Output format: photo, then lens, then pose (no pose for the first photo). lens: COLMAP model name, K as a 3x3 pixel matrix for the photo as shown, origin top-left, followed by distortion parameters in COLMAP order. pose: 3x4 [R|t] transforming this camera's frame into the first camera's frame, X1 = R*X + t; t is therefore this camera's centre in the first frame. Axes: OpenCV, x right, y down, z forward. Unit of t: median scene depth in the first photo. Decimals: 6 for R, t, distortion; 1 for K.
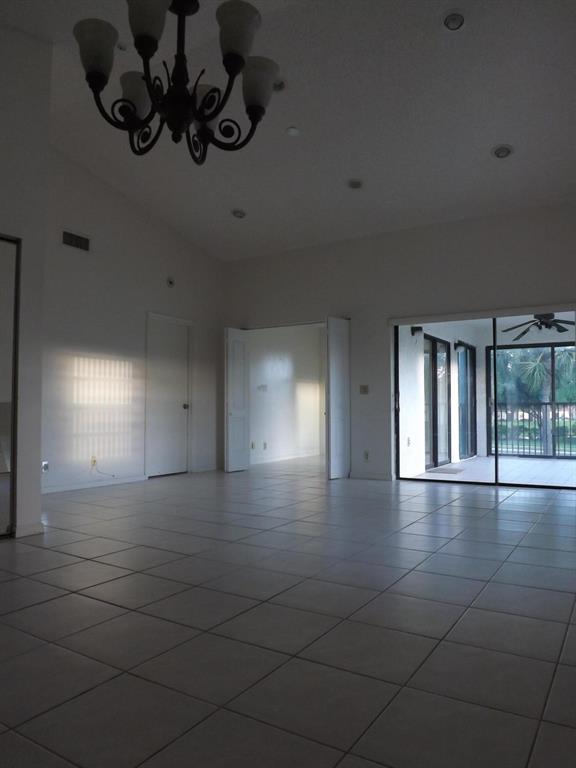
lens RADIAL K [[551.4, 0, 282.9], [0, 551.4, 384.2], [0, 0, 1]] dist [-0.060648, 0.010020]
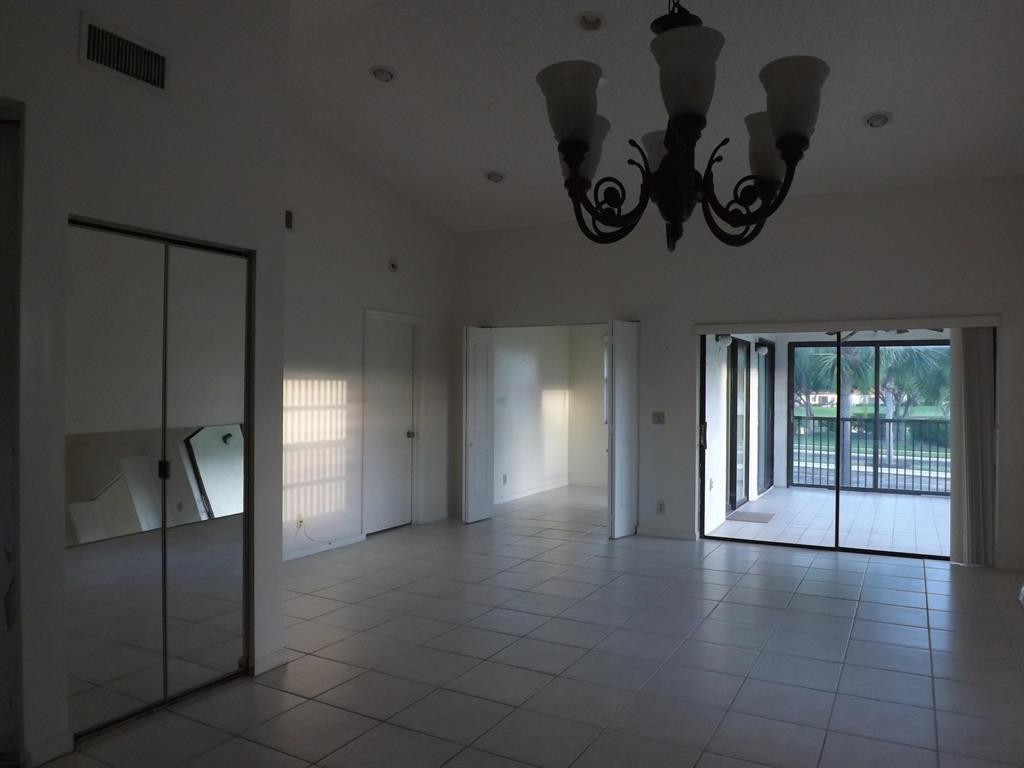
lens RADIAL K [[735.2, 0, 512.0], [0, 735.2, 384.0], [0, 0, 1]] dist [-0.060648, 0.010020]
pose [[0.998131, 0.008367, 0.060534, -0.110011], [-0.010734, 0.999186, 0.038882, -0.072122], [-0.060160, -0.039459, 0.997409, 0.021992]]
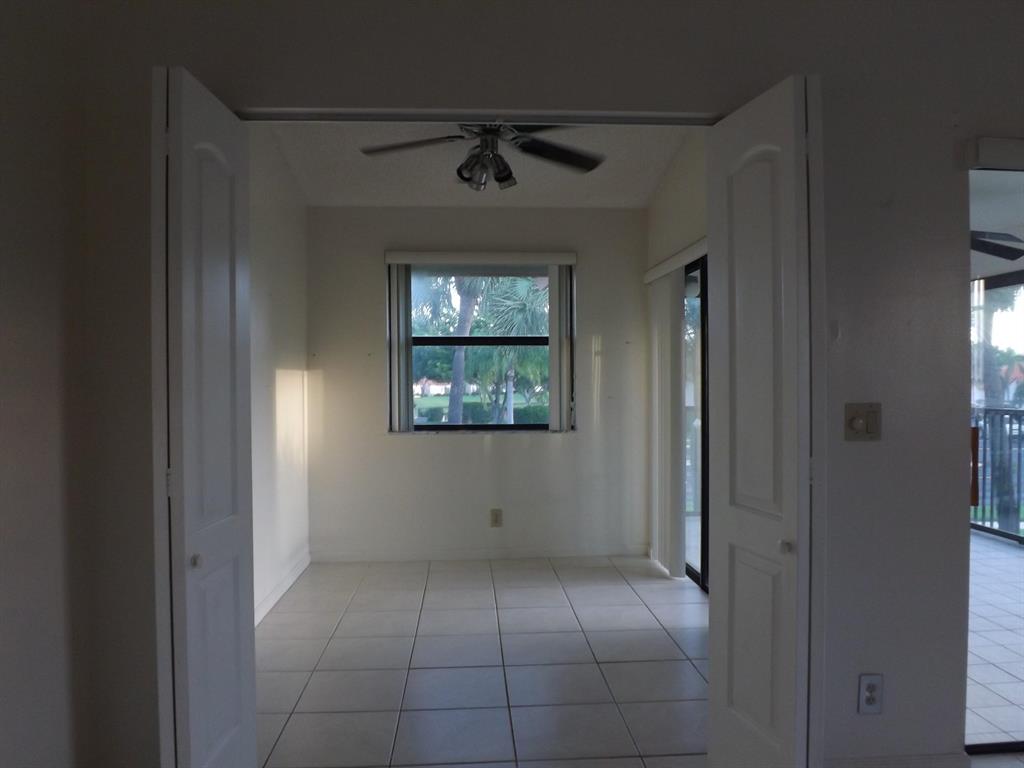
lens RADIAL K [[735.2, 0, 512.0], [0, 735.2, 384.0], [0, 0, 1]] dist [-0.060648, 0.010020]
pose [[0.809257, -0.002850, 0.587448, -0.162885], [-0.024592, 0.998947, 0.038723, -0.015271], [-0.586940, -0.045783, 0.808335, 0.828125]]
